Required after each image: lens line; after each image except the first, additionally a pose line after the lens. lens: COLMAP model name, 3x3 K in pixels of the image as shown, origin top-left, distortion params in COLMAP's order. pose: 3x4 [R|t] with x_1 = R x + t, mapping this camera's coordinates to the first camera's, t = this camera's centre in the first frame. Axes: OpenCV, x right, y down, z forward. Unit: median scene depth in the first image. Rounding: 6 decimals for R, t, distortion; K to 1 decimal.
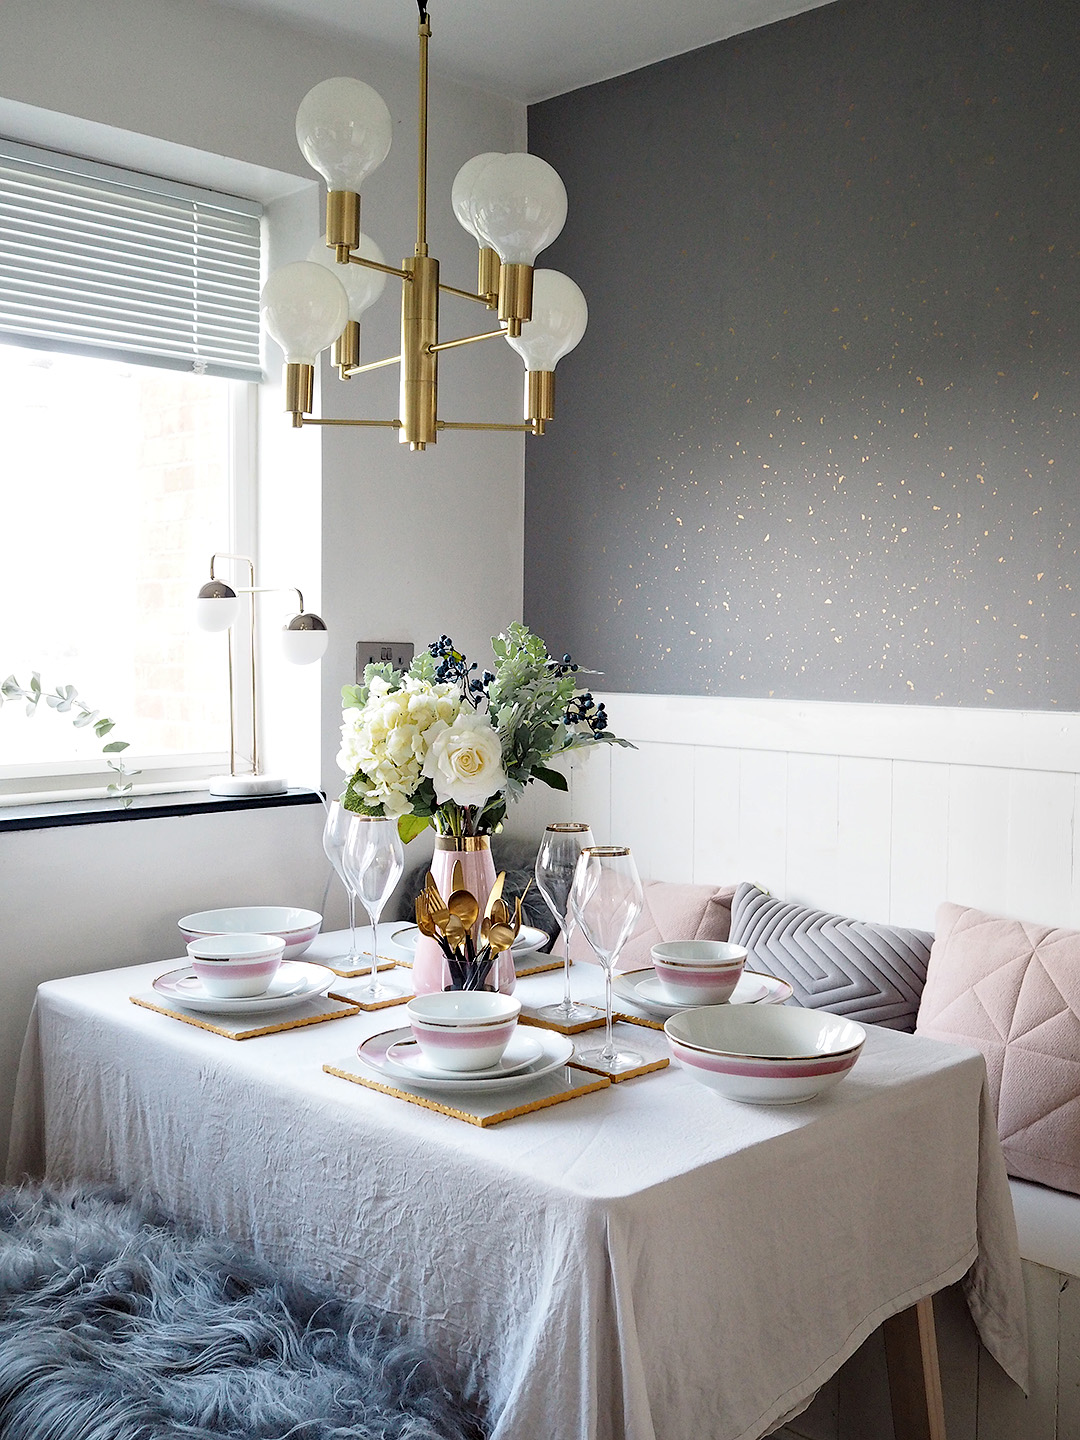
lens RADIAL K [[1434.3, 0, 540.0], [0, 1434.3, 720.0], [0, 0, 1]] dist [-0.024292, 0.026720]
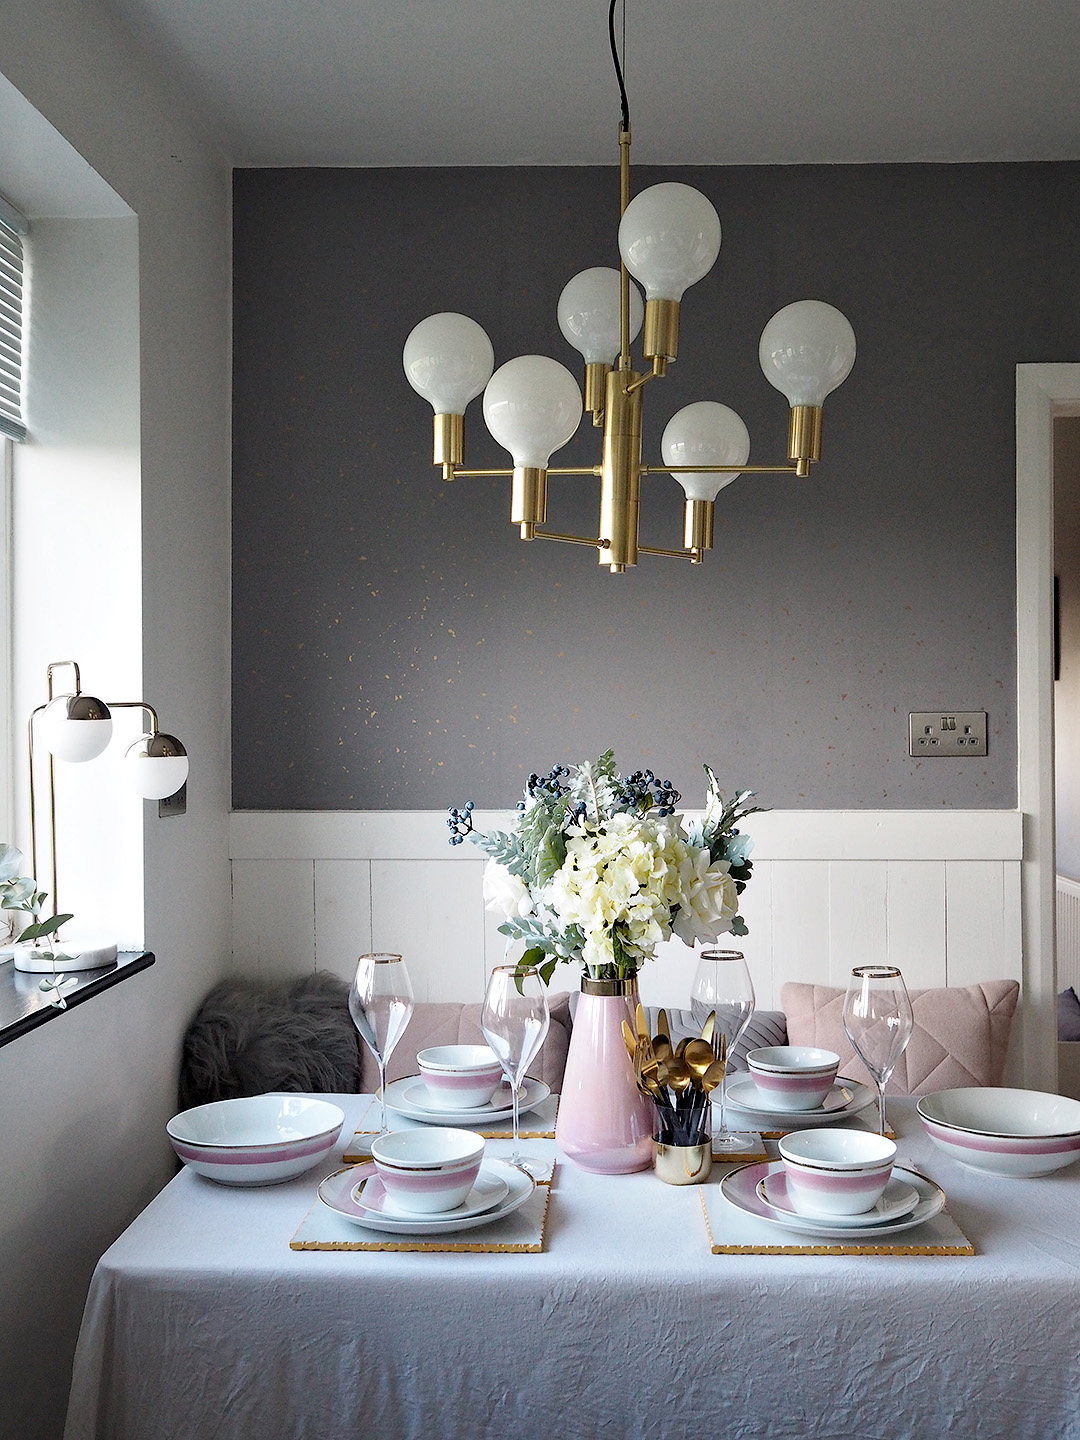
lens RADIAL K [[1434.3, 0, 540.0], [0, 1434.3, 720.0], [0, 0, 1]] dist [-0.024292, 0.026720]
pose [[0.737526, -0.008026, 0.675271, -0.771389], [0.044952, 0.998295, -0.037231, -0.059283], [-0.673821, 0.057814, 0.736630, 0.350626]]
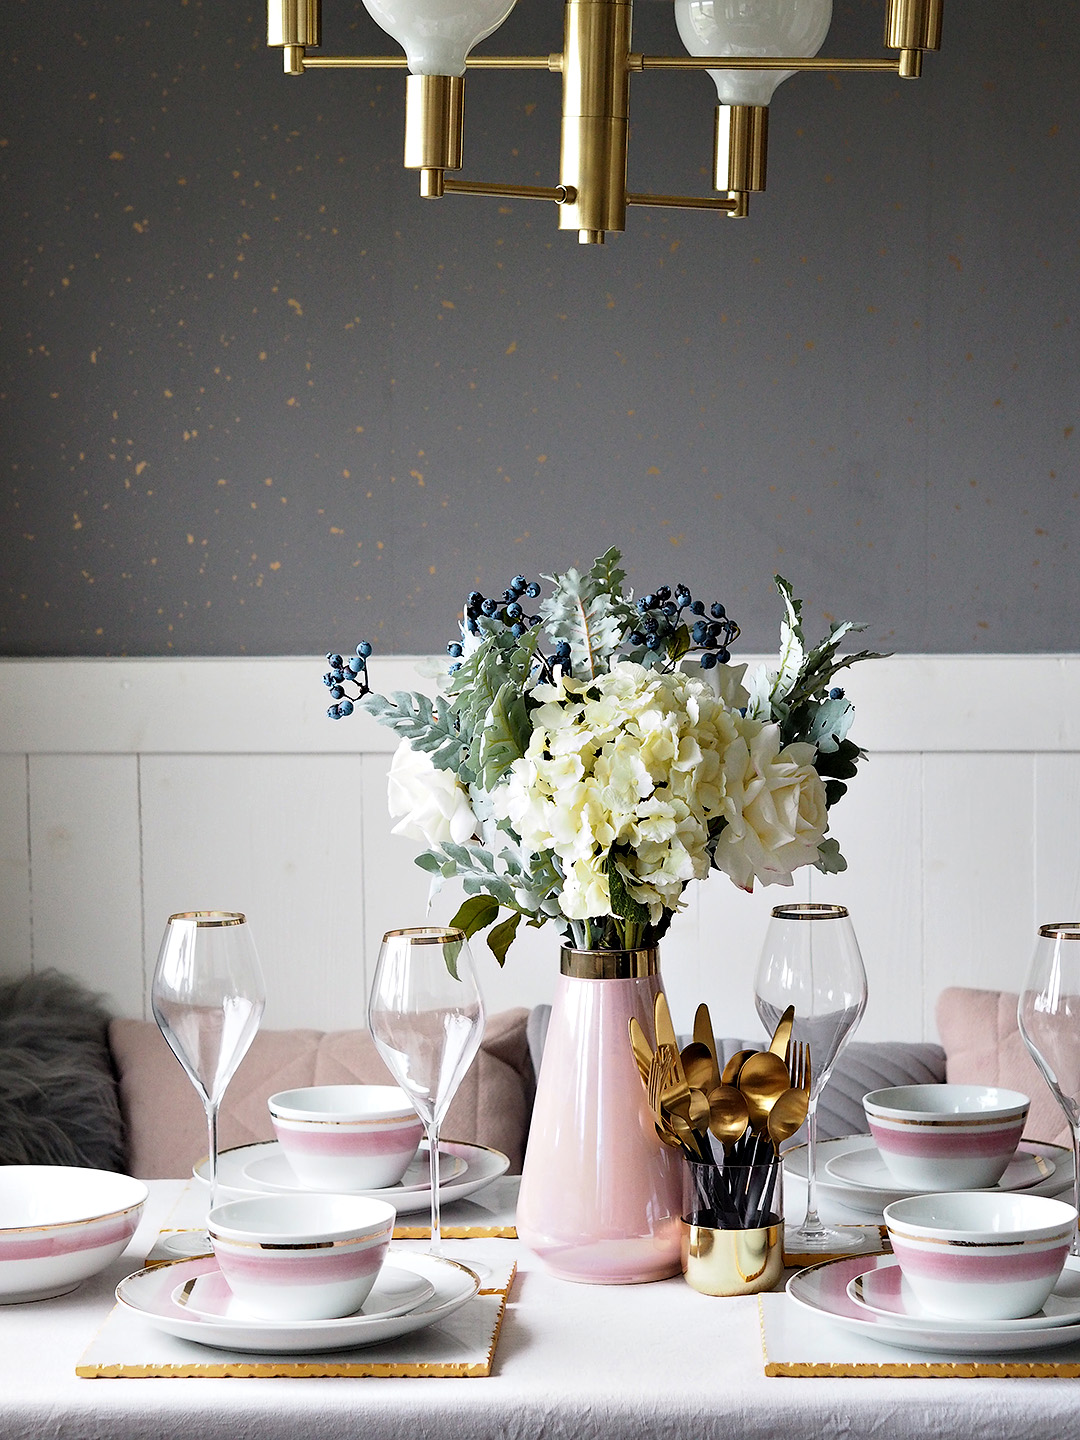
lens RADIAL K [[3924.7, 0, 540.0], [0, 3924.7, 720.0], [0, 0, 1]] dist [0.109894, 1.048753]
pose [[0.733287, -0.063884, 0.676911, -1.139950], [0.046518, 0.997957, 0.043791, -0.076115], [-0.678326, -0.000623, 0.734761, -0.070423]]
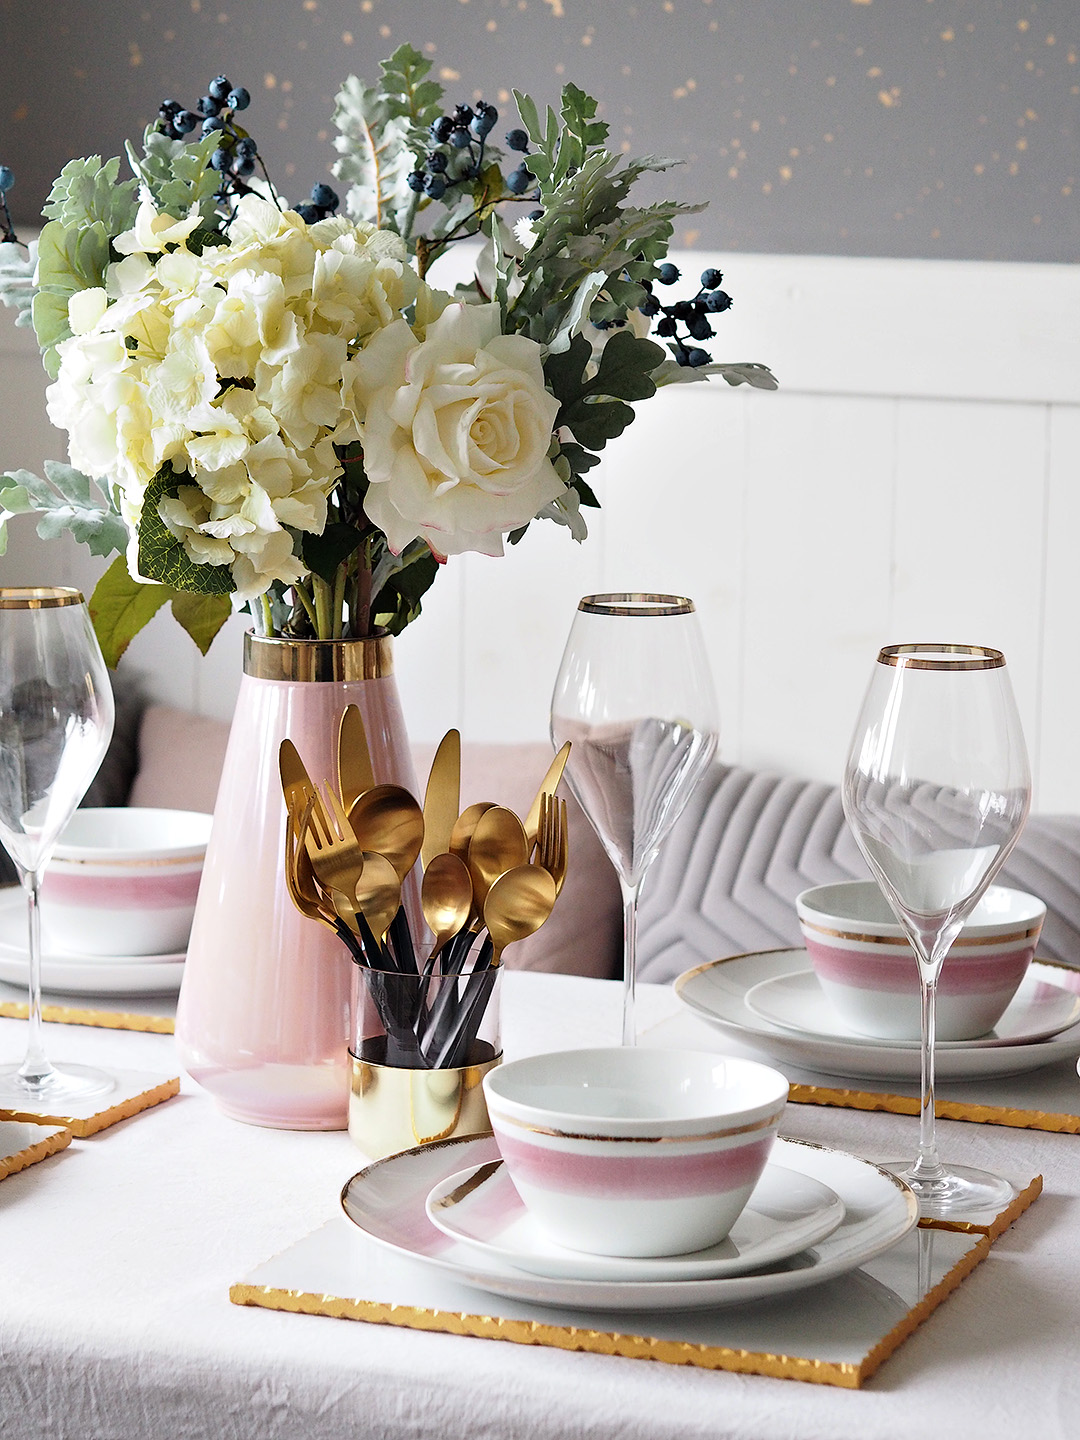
lens RADIAL K [[3924.7, 0, 540.0], [0, 3924.7, 720.0], [0, 0, 1]] dist [0.109894, 1.048753]
pose [[0.918590, -0.046496, 0.392467, -0.421802], [0.005031, 0.994350, 0.106028, -0.004758], [-0.395180, -0.095422, 0.913634, 0.069224]]
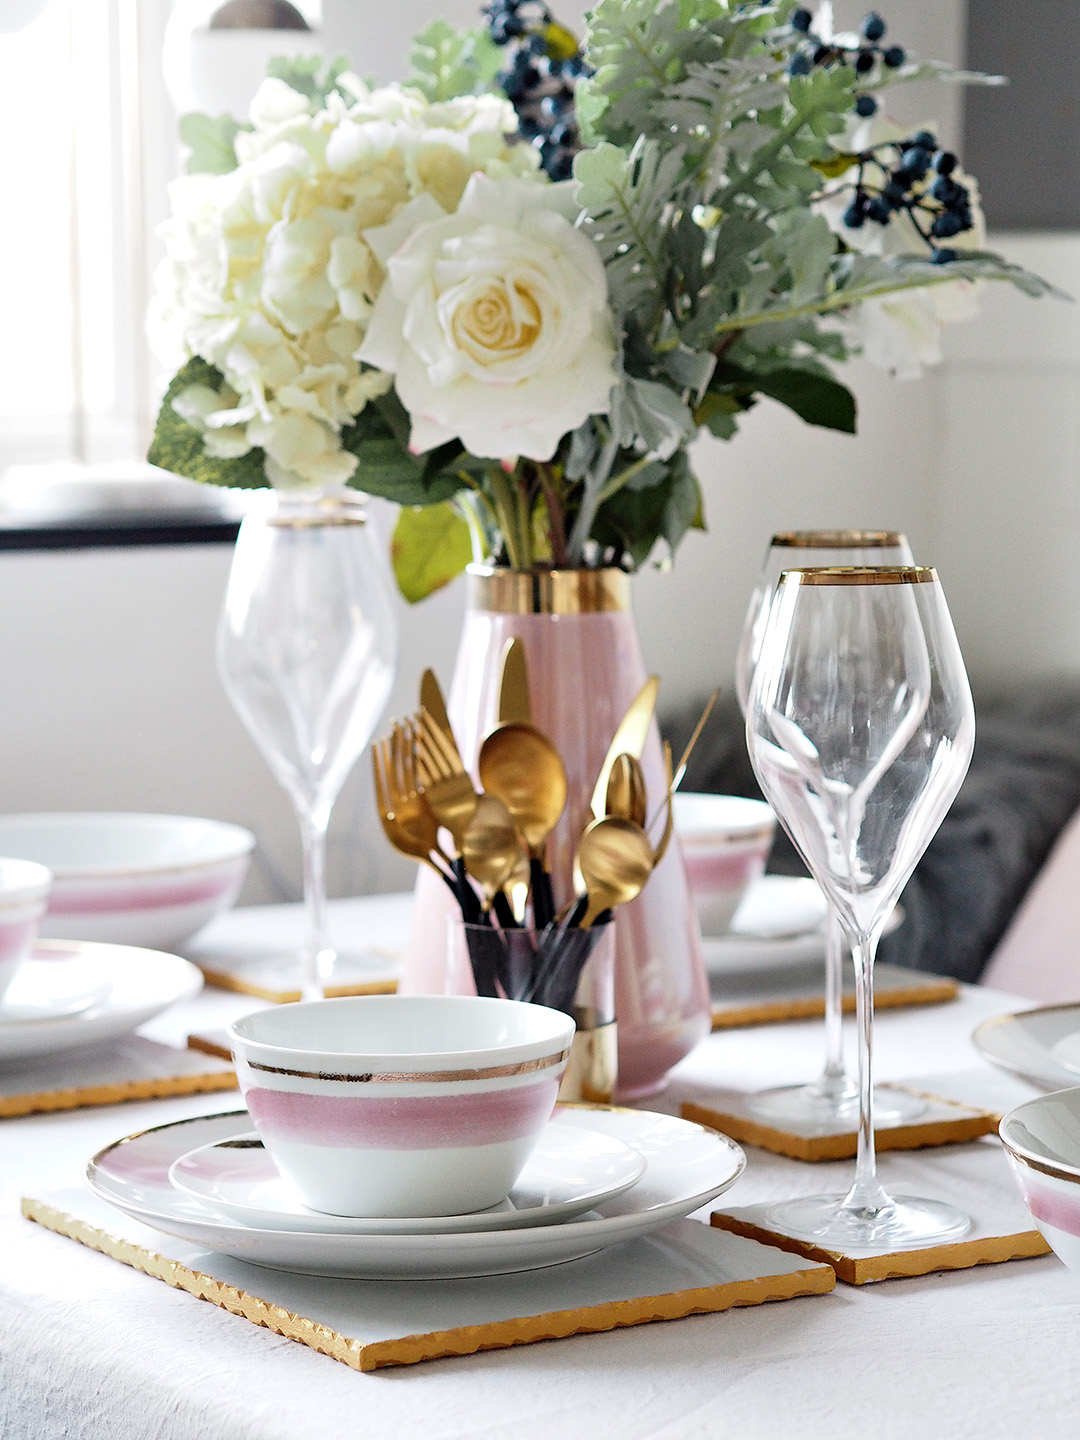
lens RADIAL K [[3924.7, 0, 540.0], [0, 3924.7, 720.0], [0, 0, 1]] dist [0.109894, 1.048753]
pose [[0.974023, 0.015428, -0.225921, 0.161218], [-0.003665, 0.998620, 0.052395, 0.071800], [0.226418, -0.050205, 0.972735, 0.114813]]
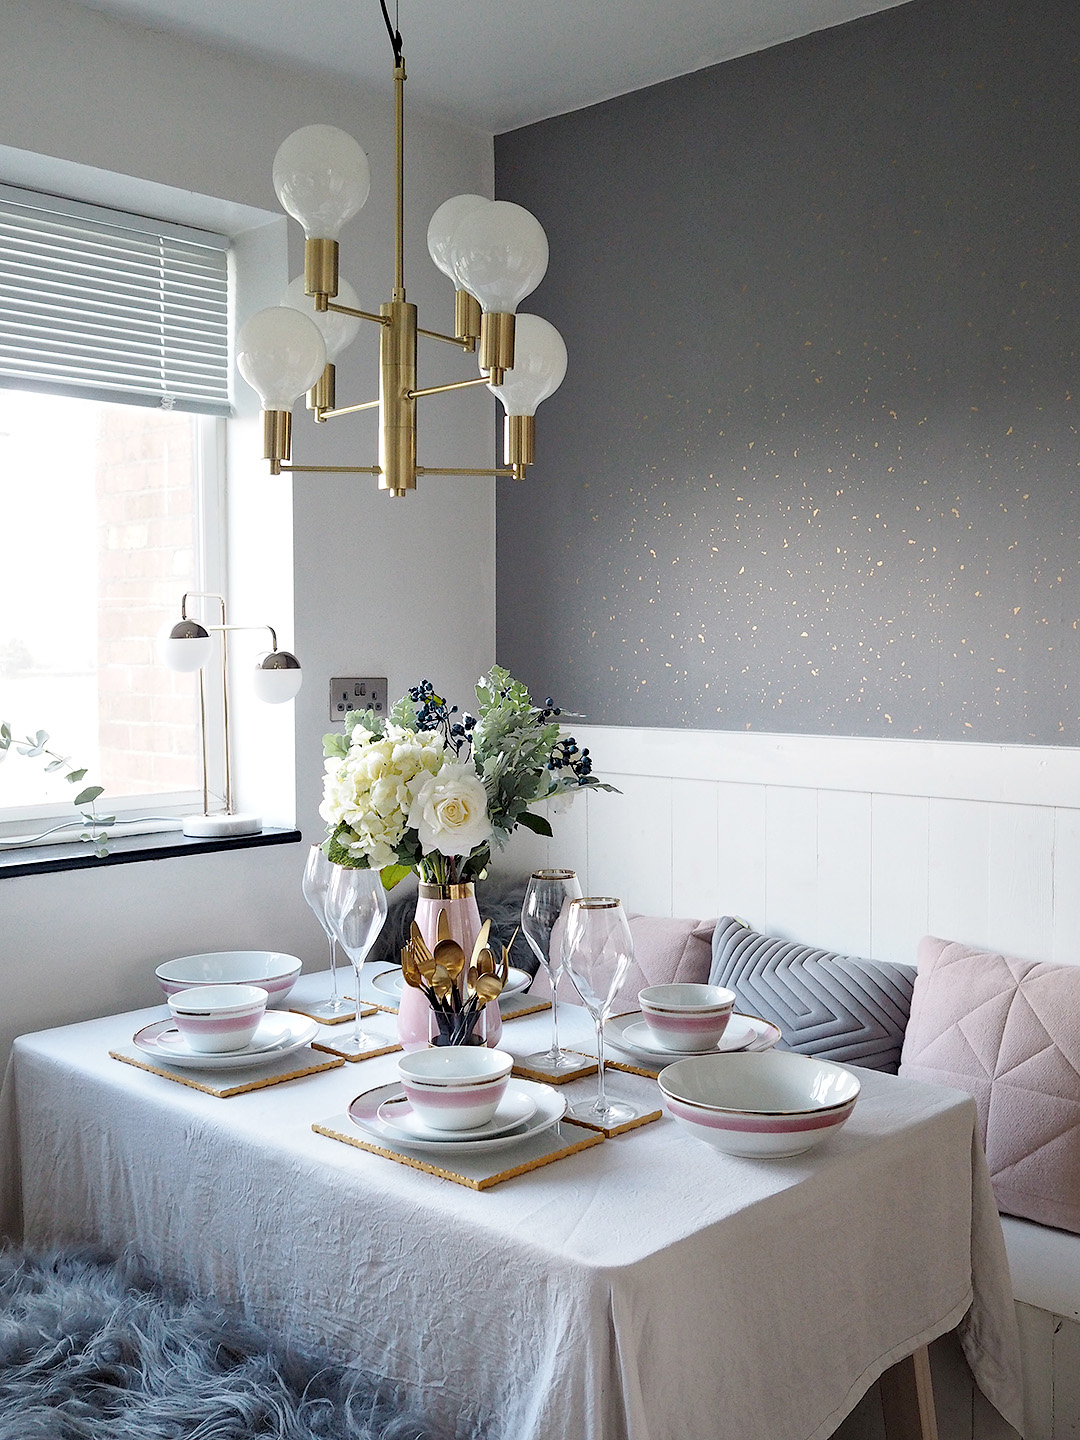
lens RADIAL K [[1434.3, 0, 540.0], [0, 1434.3, 720.0], [0, 0, 1]] dist [-0.024292, 0.026720]
pose [[0.999481, -0.013275, 0.029347, -0.018283], [0.013413, 0.999900, -0.004506, -0.028363], [-0.029284, 0.004898, 0.999559, 0.008306]]
